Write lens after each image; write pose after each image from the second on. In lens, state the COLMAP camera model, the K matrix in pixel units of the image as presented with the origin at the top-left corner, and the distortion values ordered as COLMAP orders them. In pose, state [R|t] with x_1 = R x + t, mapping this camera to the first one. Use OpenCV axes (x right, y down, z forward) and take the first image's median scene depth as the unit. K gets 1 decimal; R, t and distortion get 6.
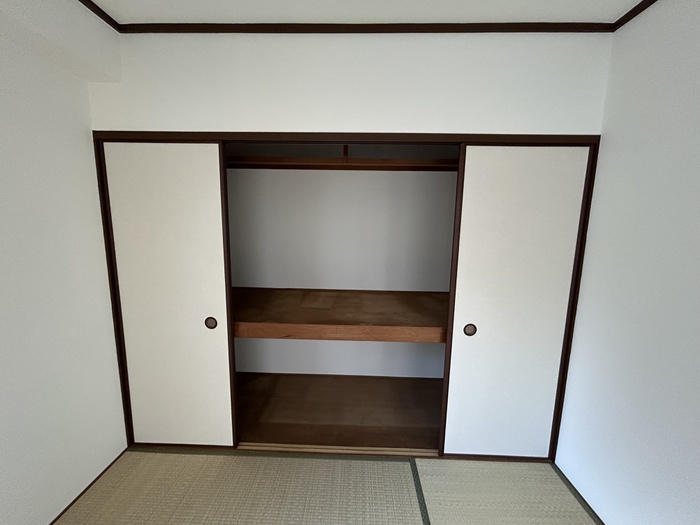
lens RADIAL K [[282.3, 0, 347.8], [0, 282.3, 262.4], [0, 0, 1]] dist [-0.002583, 0.000592]
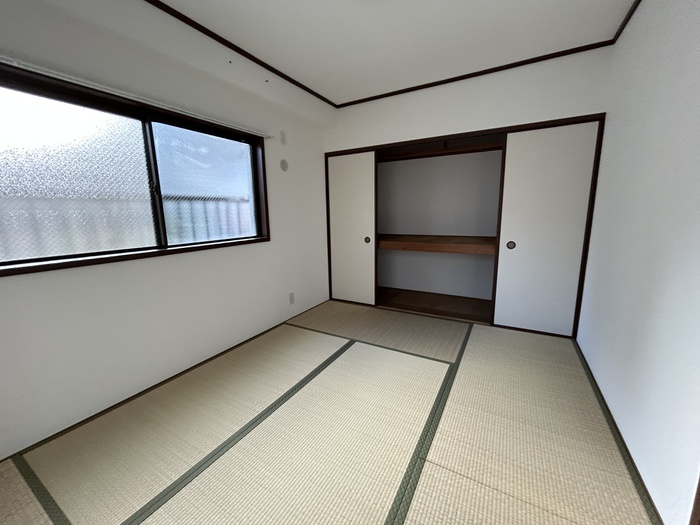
lens RADIAL K [[282.3, 0, 347.8], [0, 282.3, 262.4], [0, 0, 1]] dist [-0.002583, 0.000592]
pose [[0.879715, 0.051985, -0.472651, 0.360658], [-0.039364, 0.998556, 0.036563, 0.301125], [0.473869, -0.013560, 0.880491, -0.855035]]
